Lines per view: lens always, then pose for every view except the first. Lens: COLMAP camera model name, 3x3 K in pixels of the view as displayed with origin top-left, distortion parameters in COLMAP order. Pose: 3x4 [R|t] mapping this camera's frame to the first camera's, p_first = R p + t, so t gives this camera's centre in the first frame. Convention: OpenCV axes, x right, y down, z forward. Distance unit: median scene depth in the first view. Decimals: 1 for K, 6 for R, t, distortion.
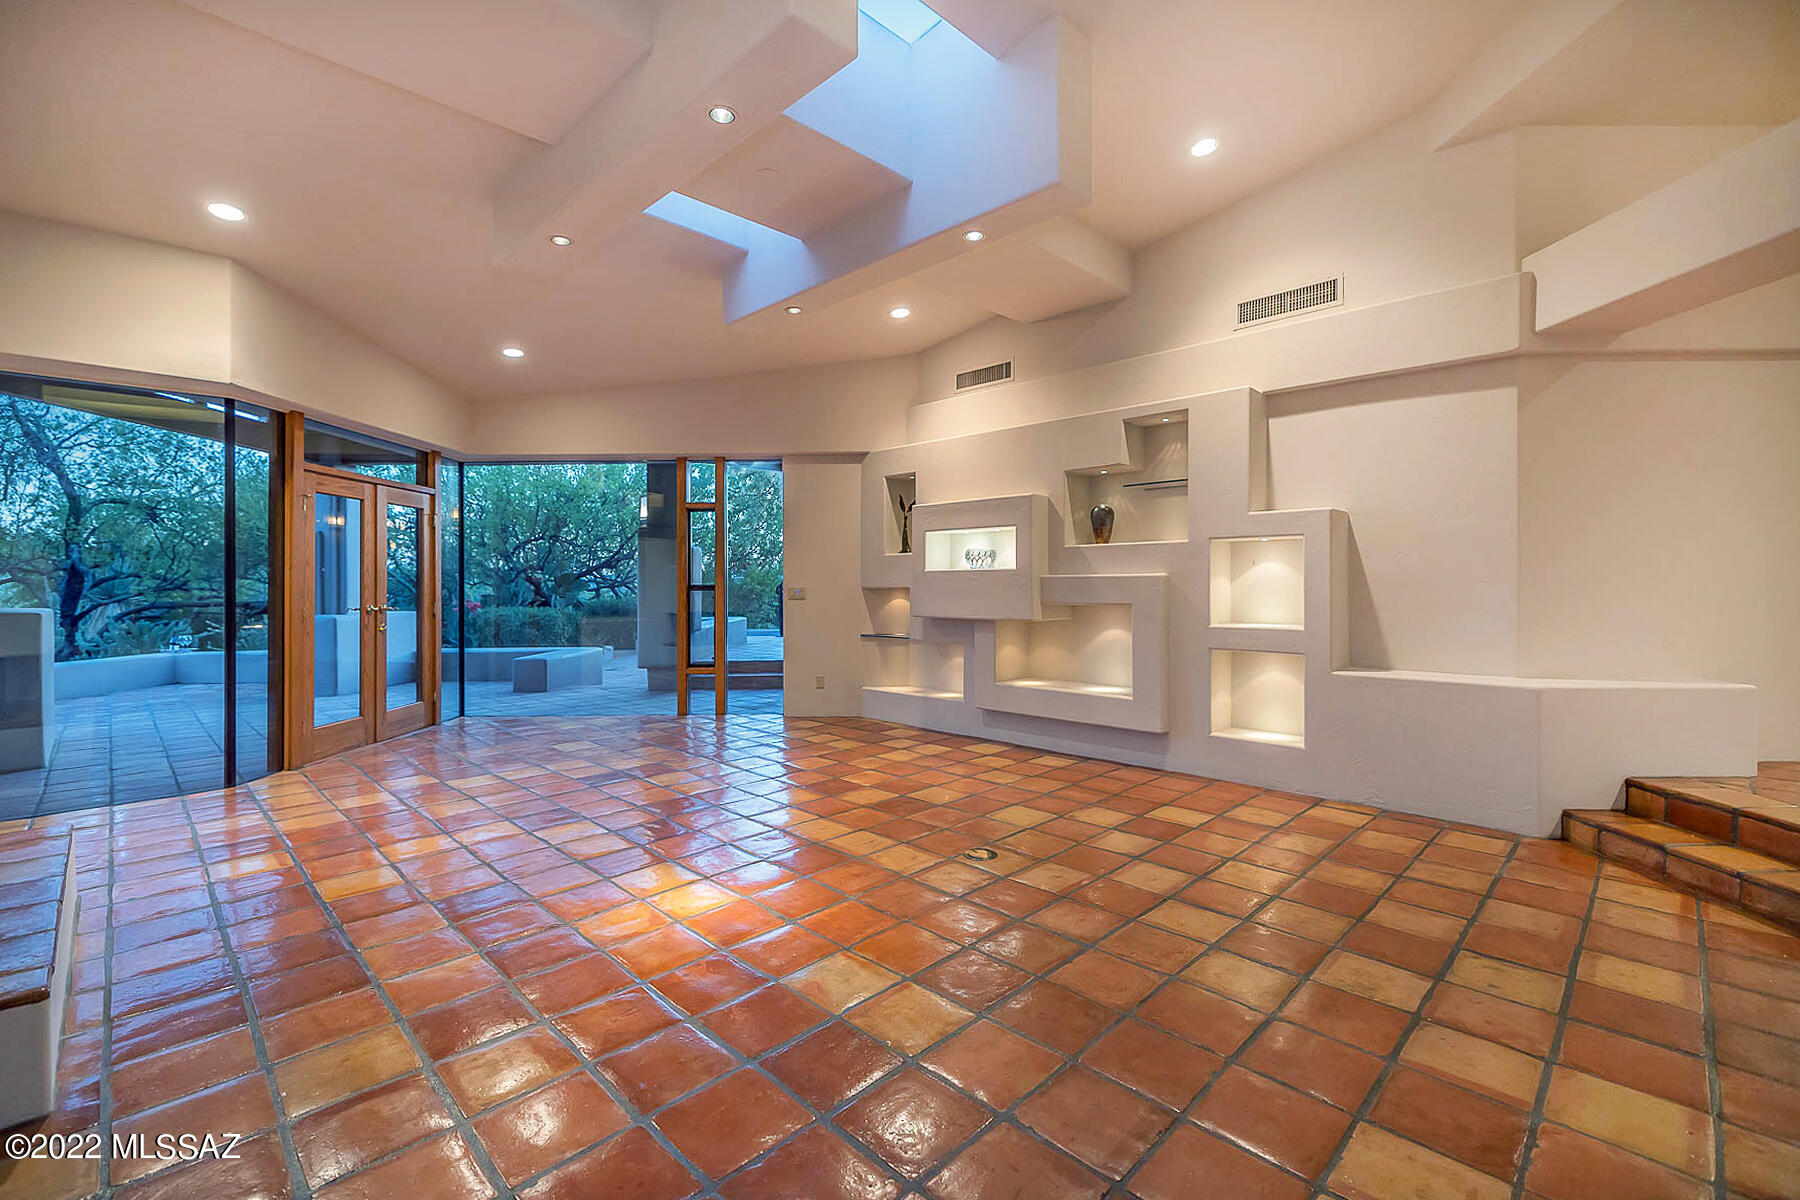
lens RADIAL K [[788.2, 0, 916.0], [0, 788.2, 567.5], [0, 0, 1]] dist [-0.000028, 0.000112]
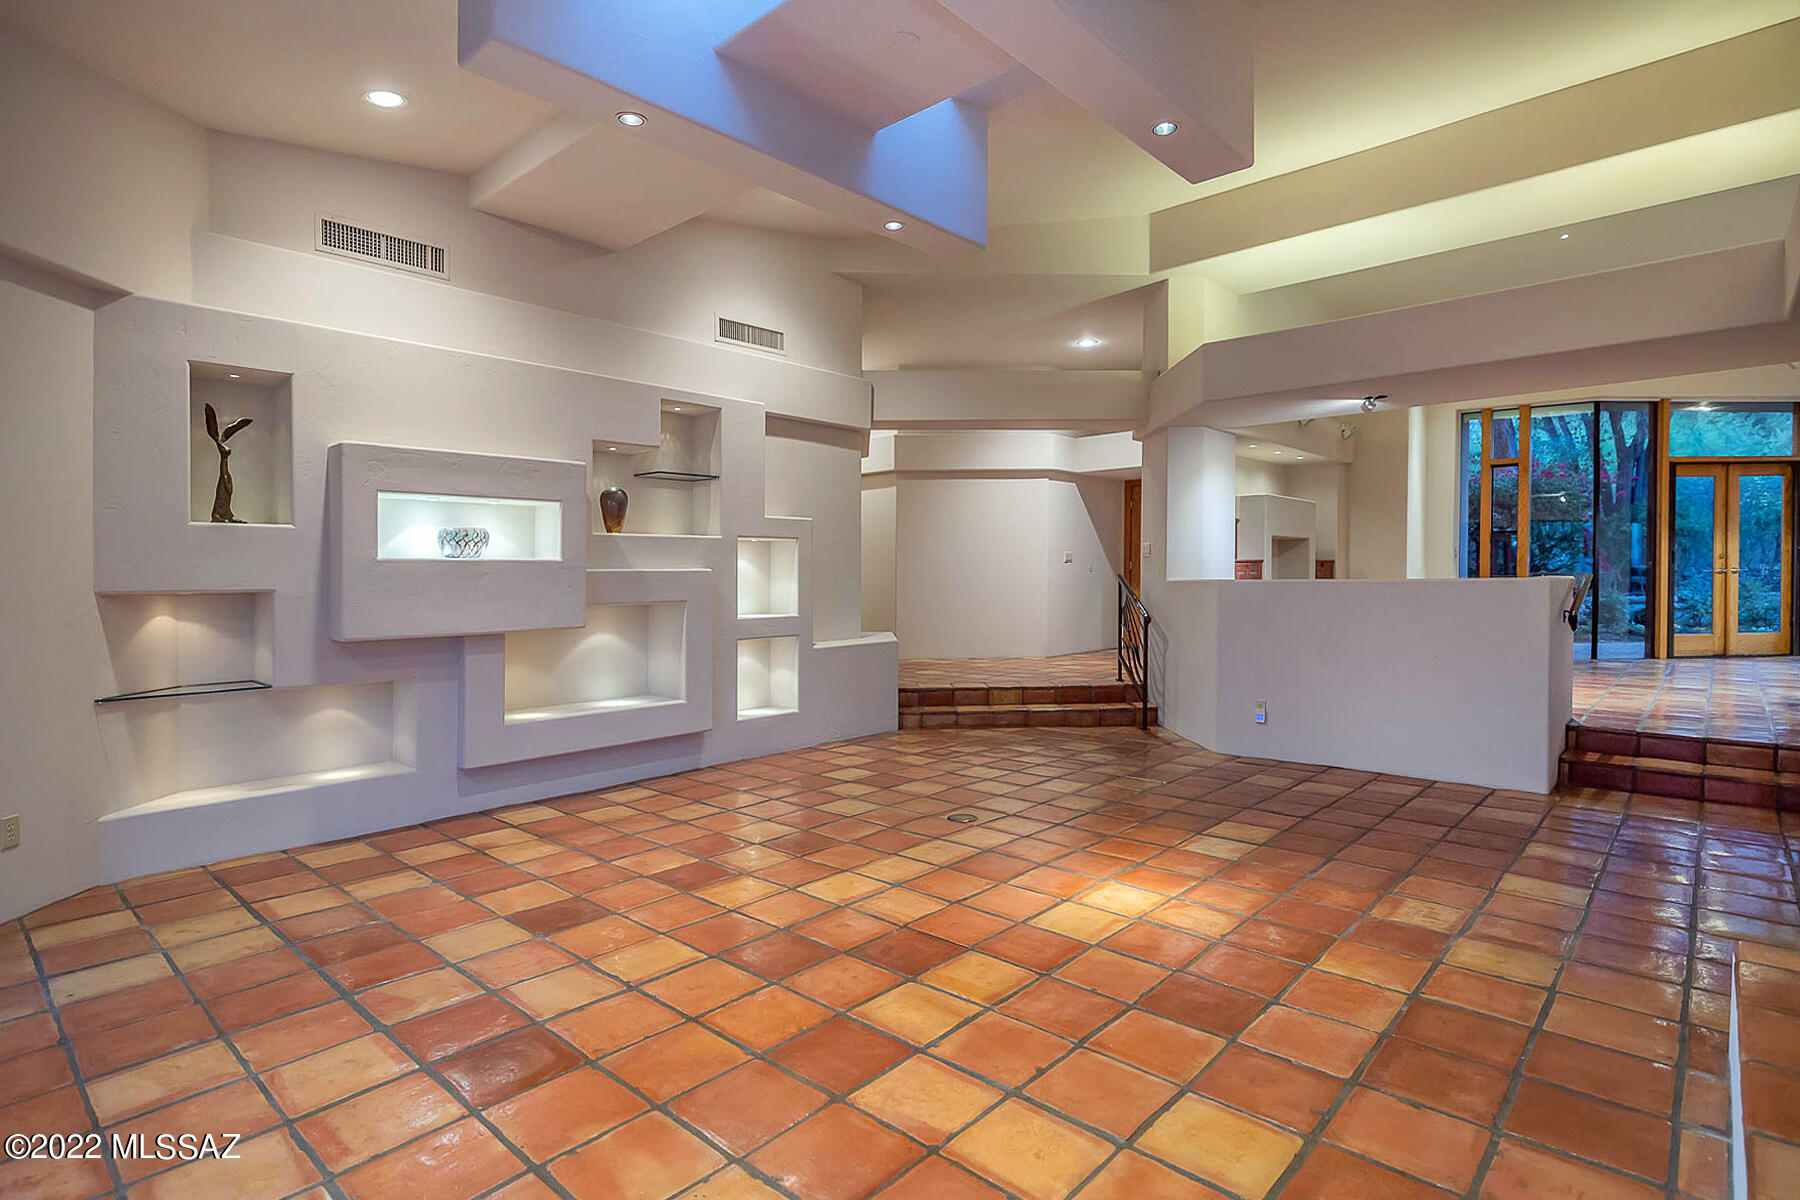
lens RADIAL K [[910.5, 0, 900.4], [0, 910.5, 598.4], [0, 0, 1]] dist [-0.001547, -0.000378]
pose [[-0.041687, -0.020395, 0.998923, -0.774131], [-0.009357, 0.999756, 0.020022, 0.017876], [-0.999087, -0.008513, -0.041868, 0.740857]]
